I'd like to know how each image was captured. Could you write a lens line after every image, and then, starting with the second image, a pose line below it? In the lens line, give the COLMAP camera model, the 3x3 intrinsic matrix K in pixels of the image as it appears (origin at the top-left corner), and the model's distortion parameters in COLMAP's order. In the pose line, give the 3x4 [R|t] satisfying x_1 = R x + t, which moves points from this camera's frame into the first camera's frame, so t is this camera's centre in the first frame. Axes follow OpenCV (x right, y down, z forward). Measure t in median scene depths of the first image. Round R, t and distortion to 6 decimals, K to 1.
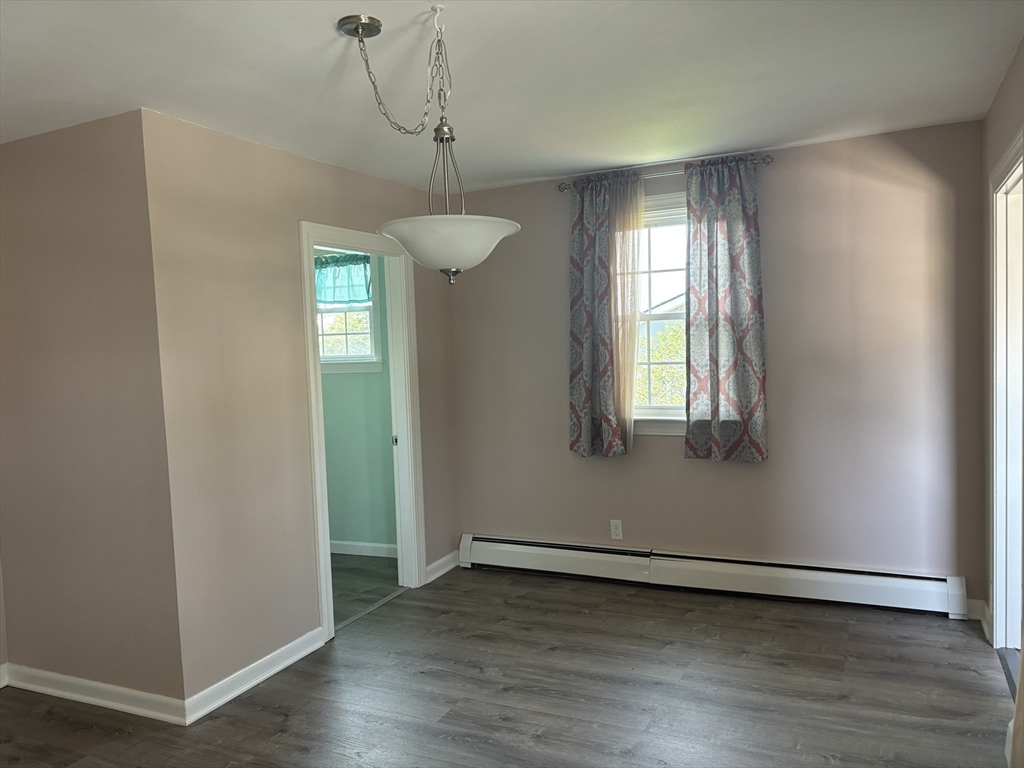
lens RADIAL K [[772.2, 0, 512.7], [0, 772.2, 387.2], [0, 0, 1]] dist [0.055491, -0.053629]
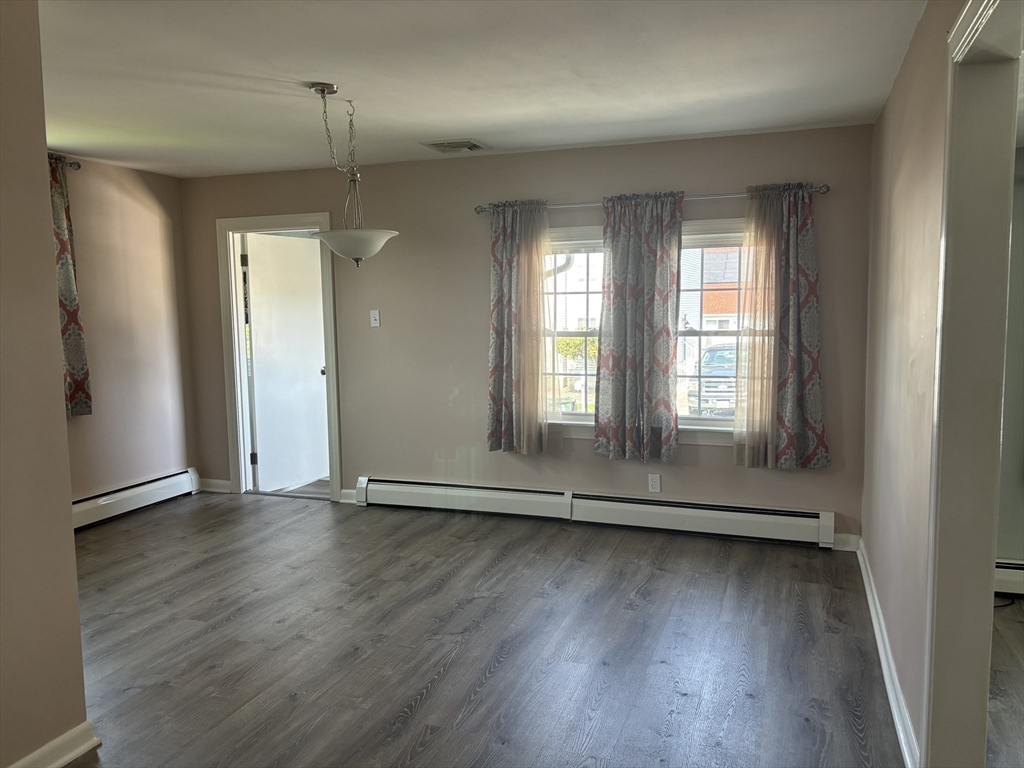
lens RADIAL K [[772.2, 0, 512.7], [0, 772.2, 387.2], [0, 0, 1]] dist [0.055491, -0.053629]
pose [[-0.102350, -0.060720, 0.992894, -1.116363], [0.065594, 0.995551, 0.067644, 0.018188], [-0.992583, 0.072052, -0.097912, 0.531334]]
